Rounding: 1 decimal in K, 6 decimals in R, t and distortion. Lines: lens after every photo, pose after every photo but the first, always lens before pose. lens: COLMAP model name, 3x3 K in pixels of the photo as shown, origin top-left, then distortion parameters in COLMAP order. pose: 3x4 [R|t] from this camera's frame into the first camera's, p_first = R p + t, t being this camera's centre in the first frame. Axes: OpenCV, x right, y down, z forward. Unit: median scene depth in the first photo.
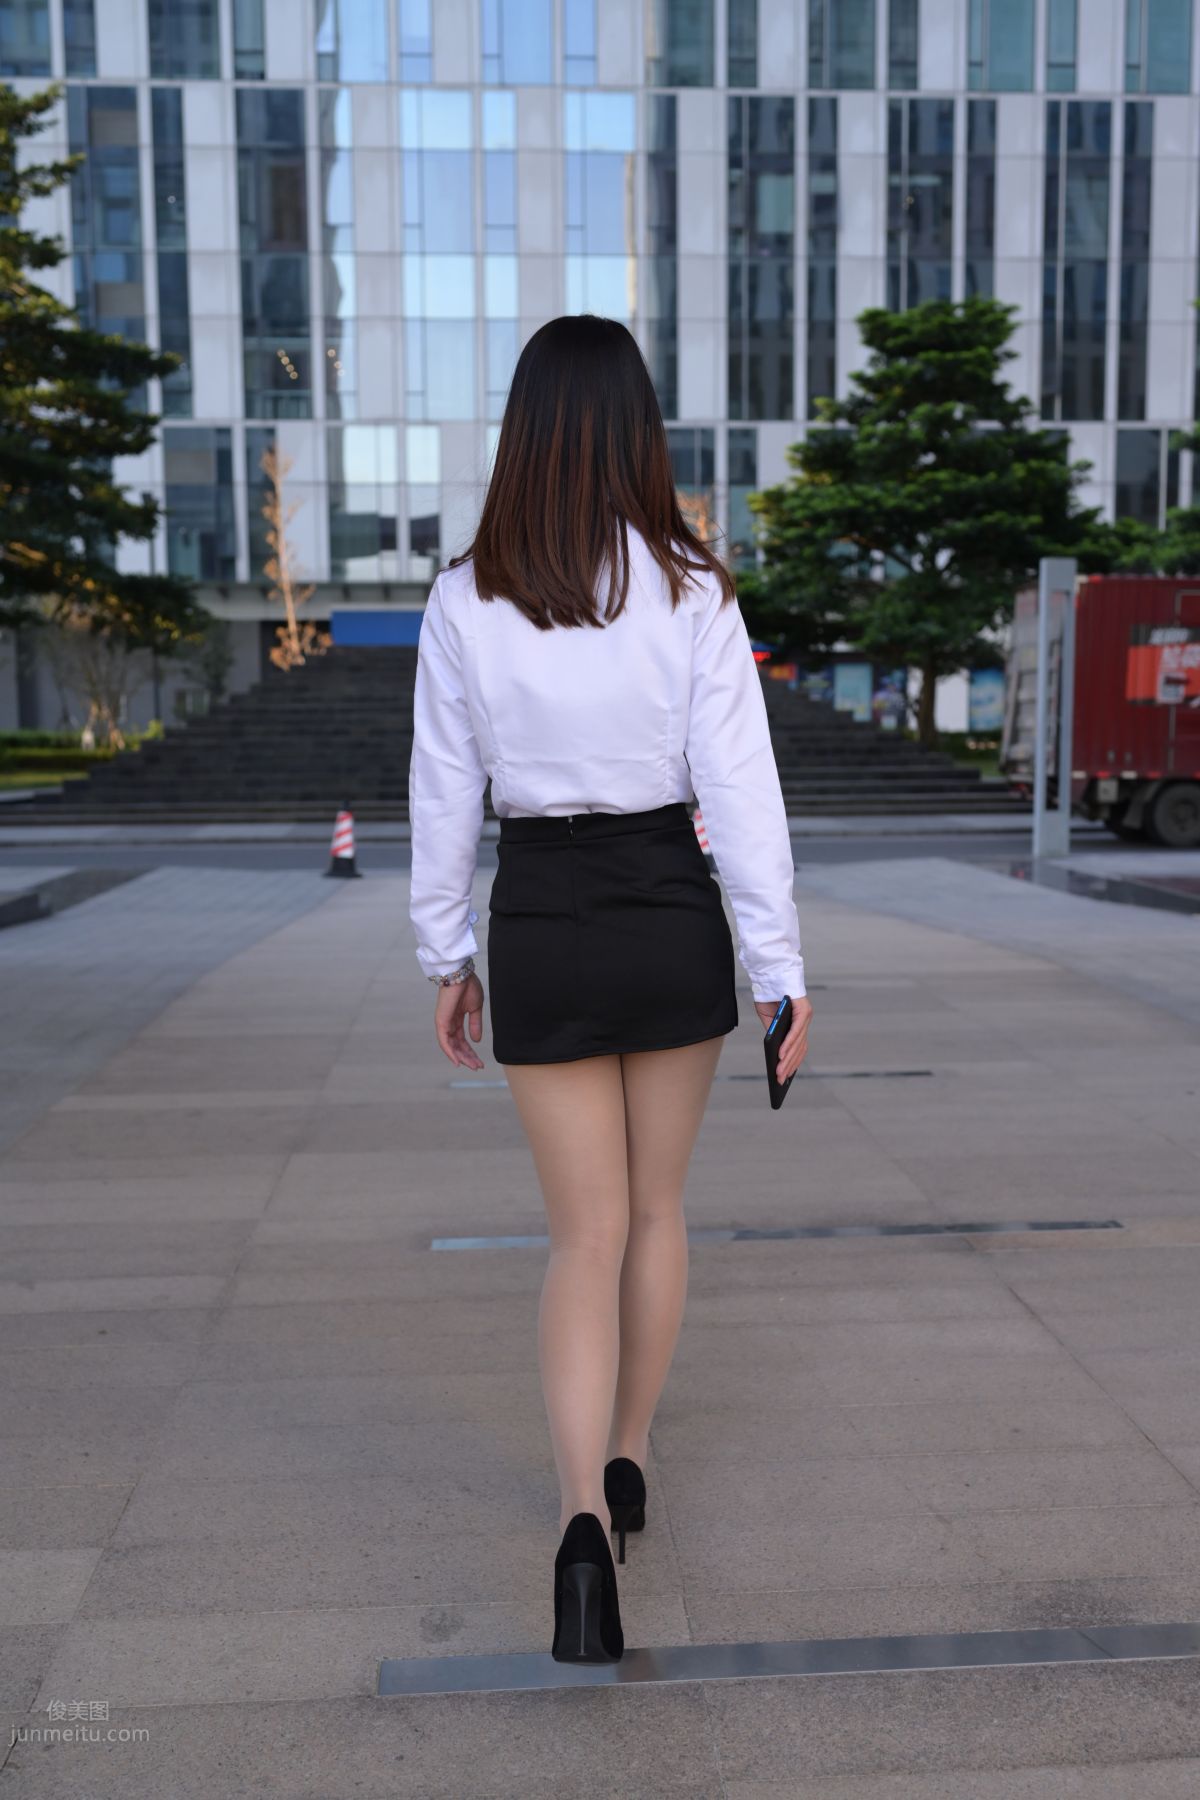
lens RADIAL K [[1677.2, 0, 596.0], [0, 1677.2, 897.1], [0, 0, 1]] dist [-0.000458, 0.000000]
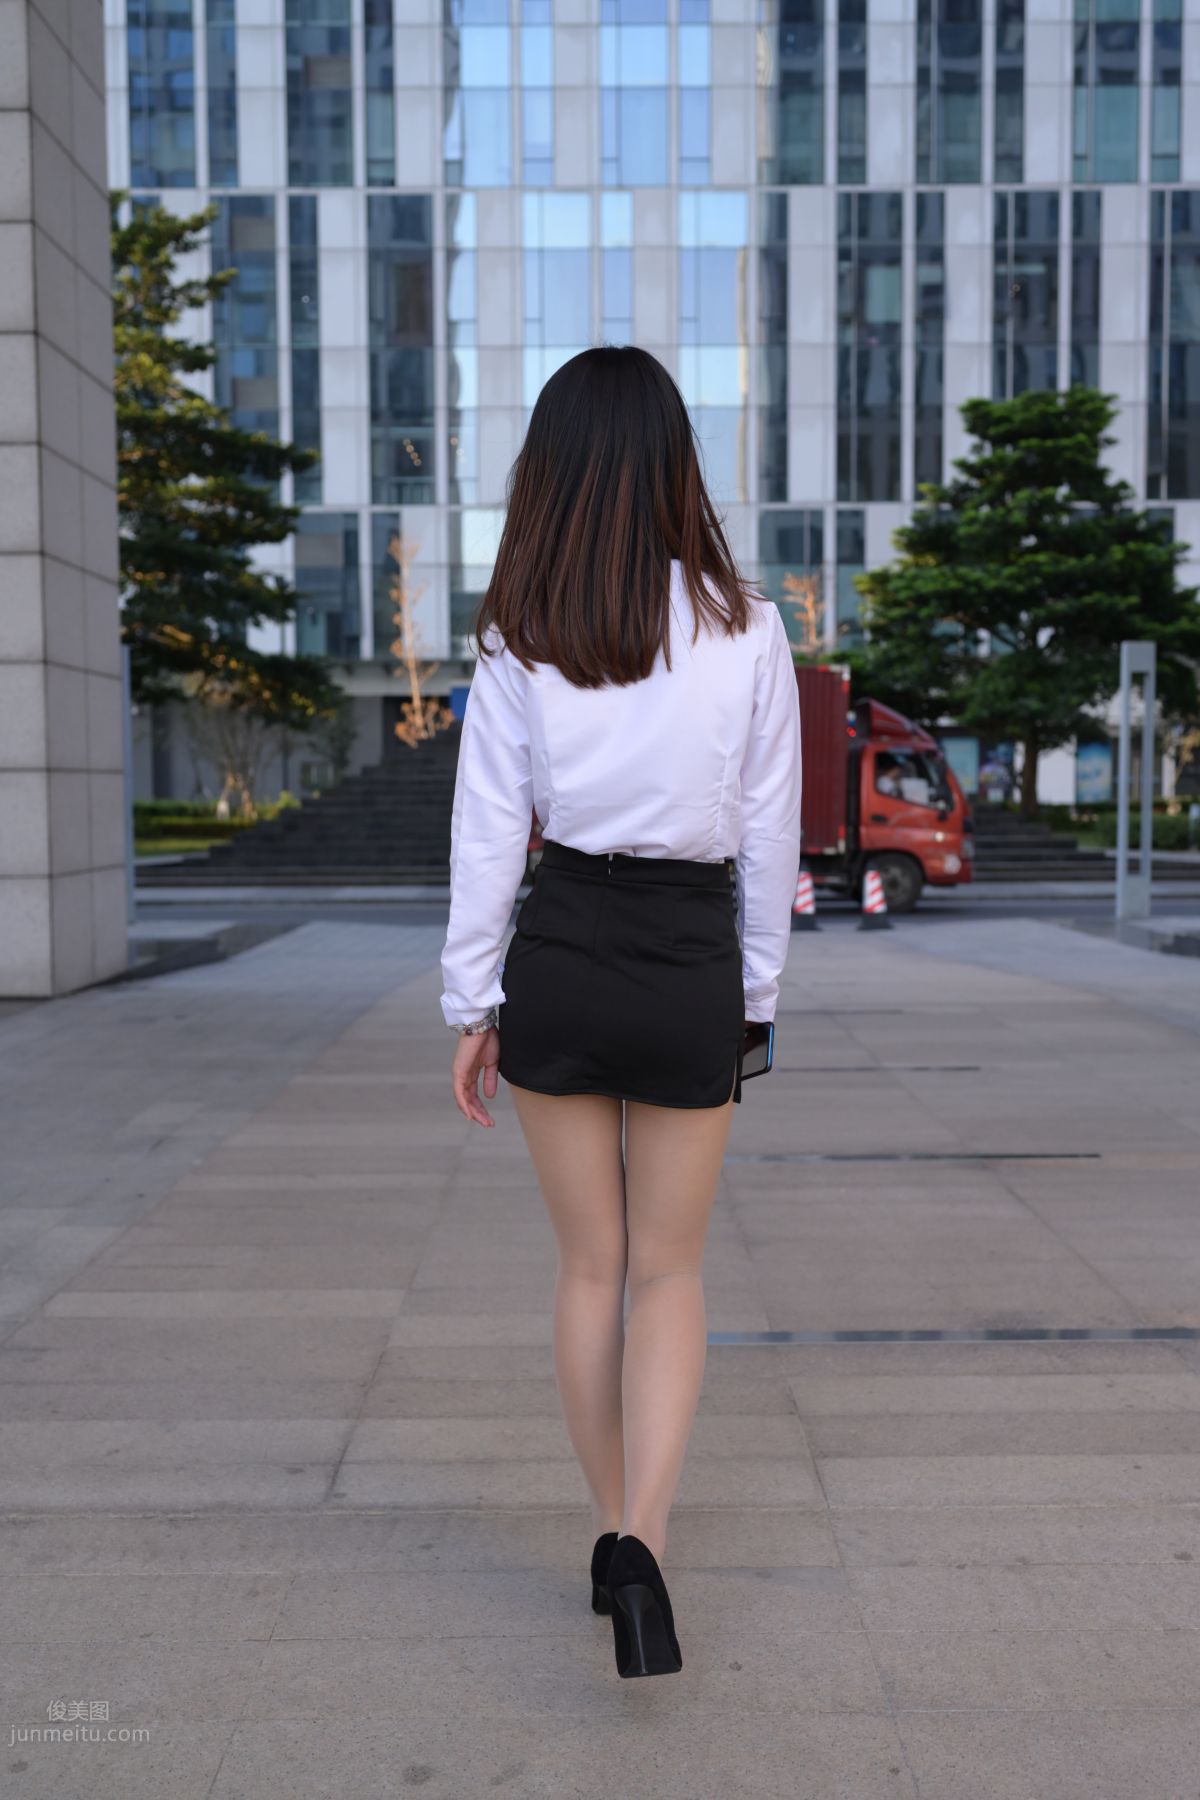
lens RADIAL K [[1677.2, 0, 597.1], [0, 1677.2, 897.9], [0, 0, 1]] dist [-0.000458, 0.000000]
pose [[0.997936, 0.006722, -0.063862, -0.000406], [-0.009445, 0.999055, -0.042434, 0.003096], [0.063517, 0.042950, 0.997056, -0.024051]]
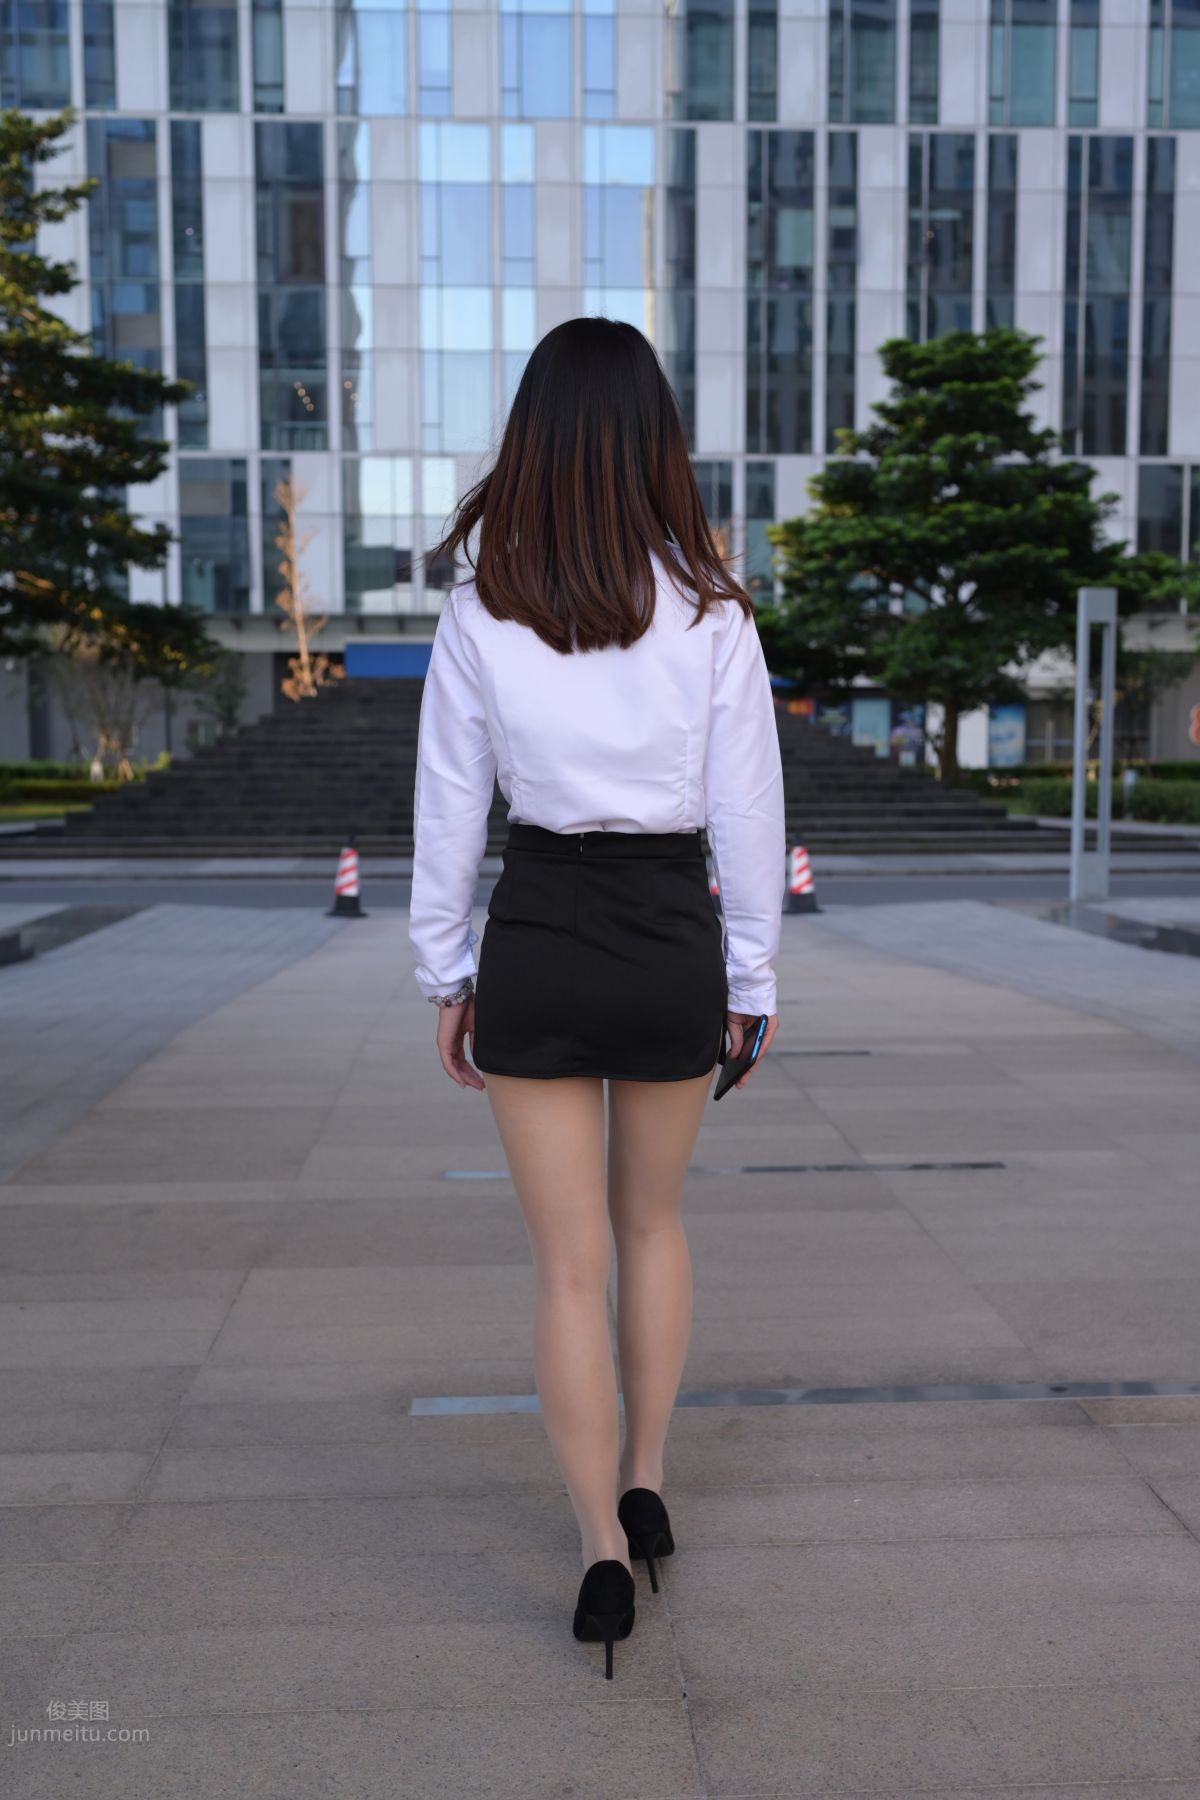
lens RADIAL K [[1677.2, 0, 592.5], [0, 1677.2, 896.7], [0, 0, 1]] dist [-0.000458, 0.000000]
pose [[0.999926, 0.006729, -0.010099, -0.000312], [-0.006933, 0.999769, -0.020343, -0.001260], [0.009960, 0.020411, 0.999742, 0.012143]]
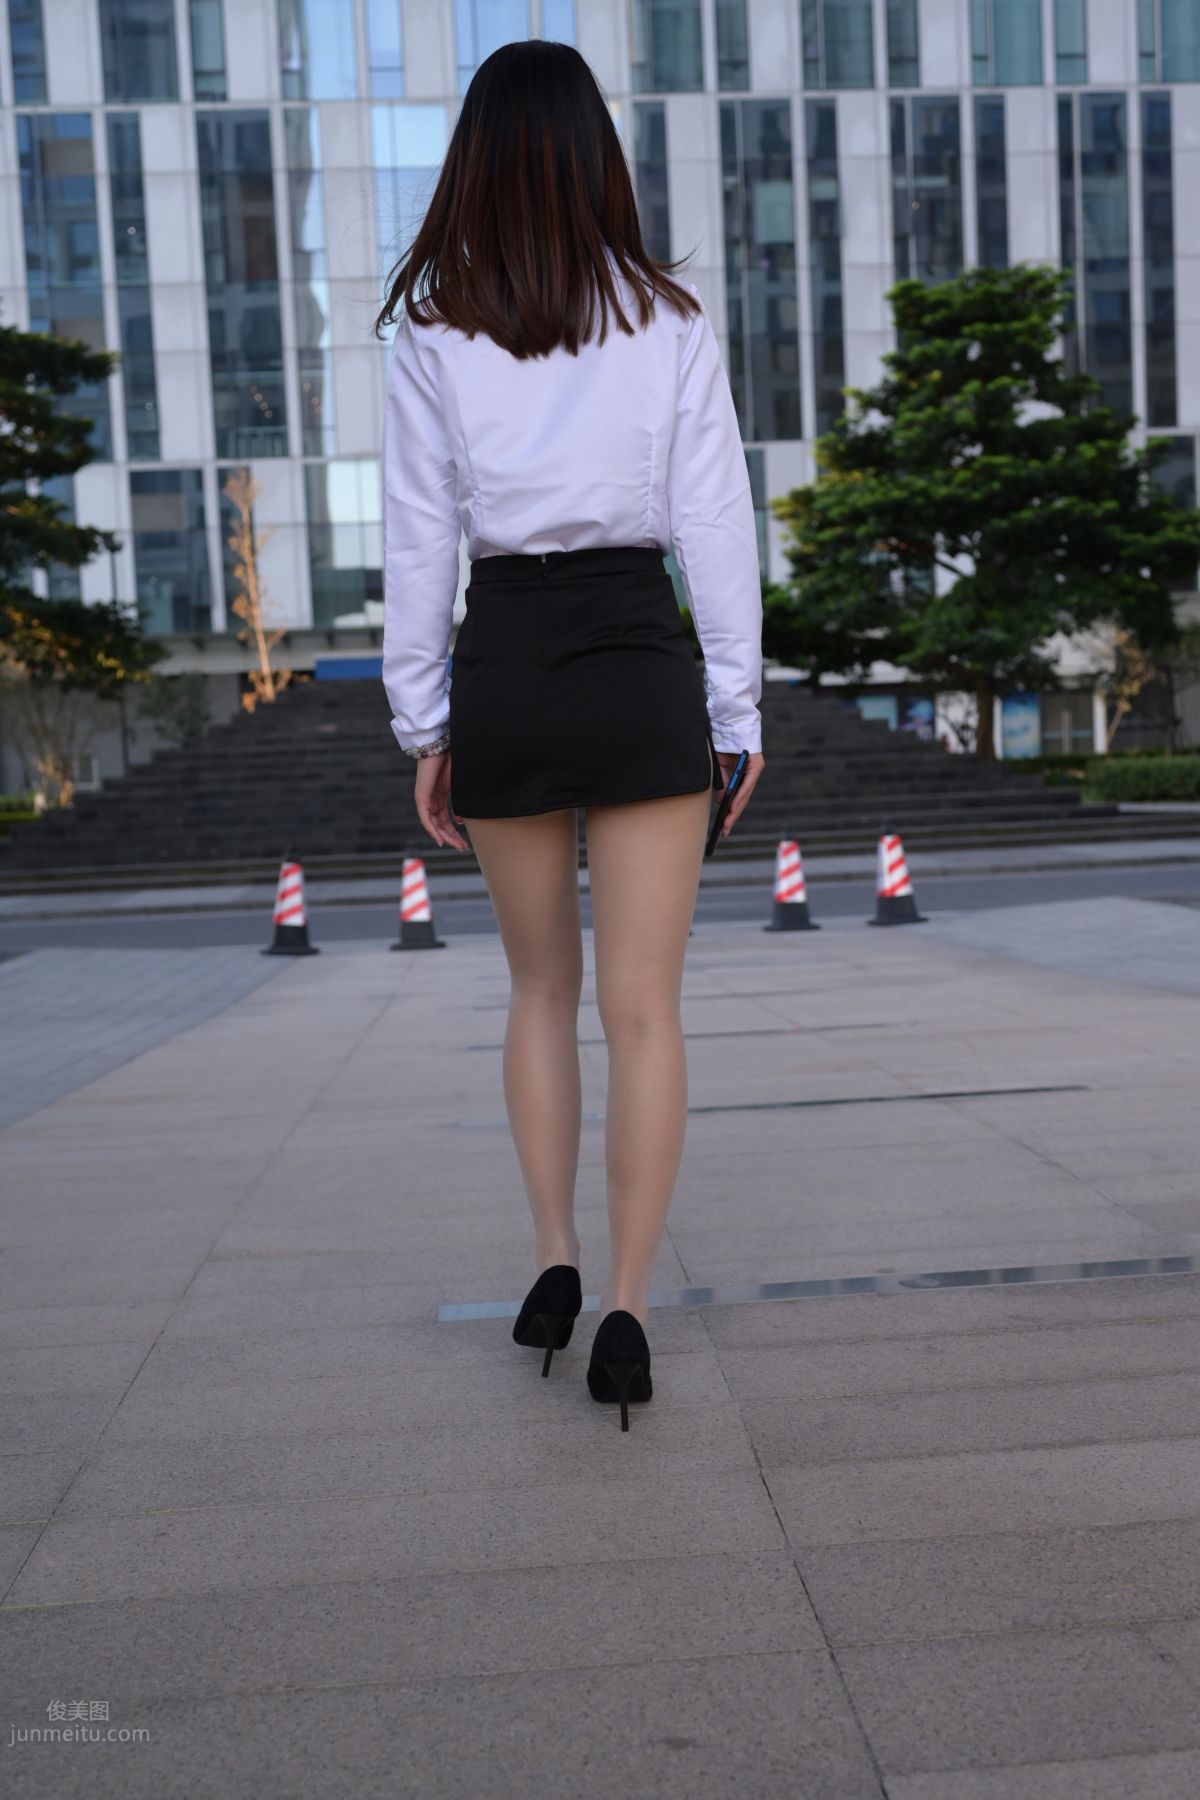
lens RADIAL K [[1677.2, 0, 599.3], [0, 1677.2, 892.5], [0, 0, 1]] dist [-0.000458, 0.000000]
pose [[0.999321, -0.036838, 0.000118, -0.005072], [0.036818, 0.998665, -0.036221, -0.001987], [0.001217, 0.036201, 0.999344, 0.076481]]
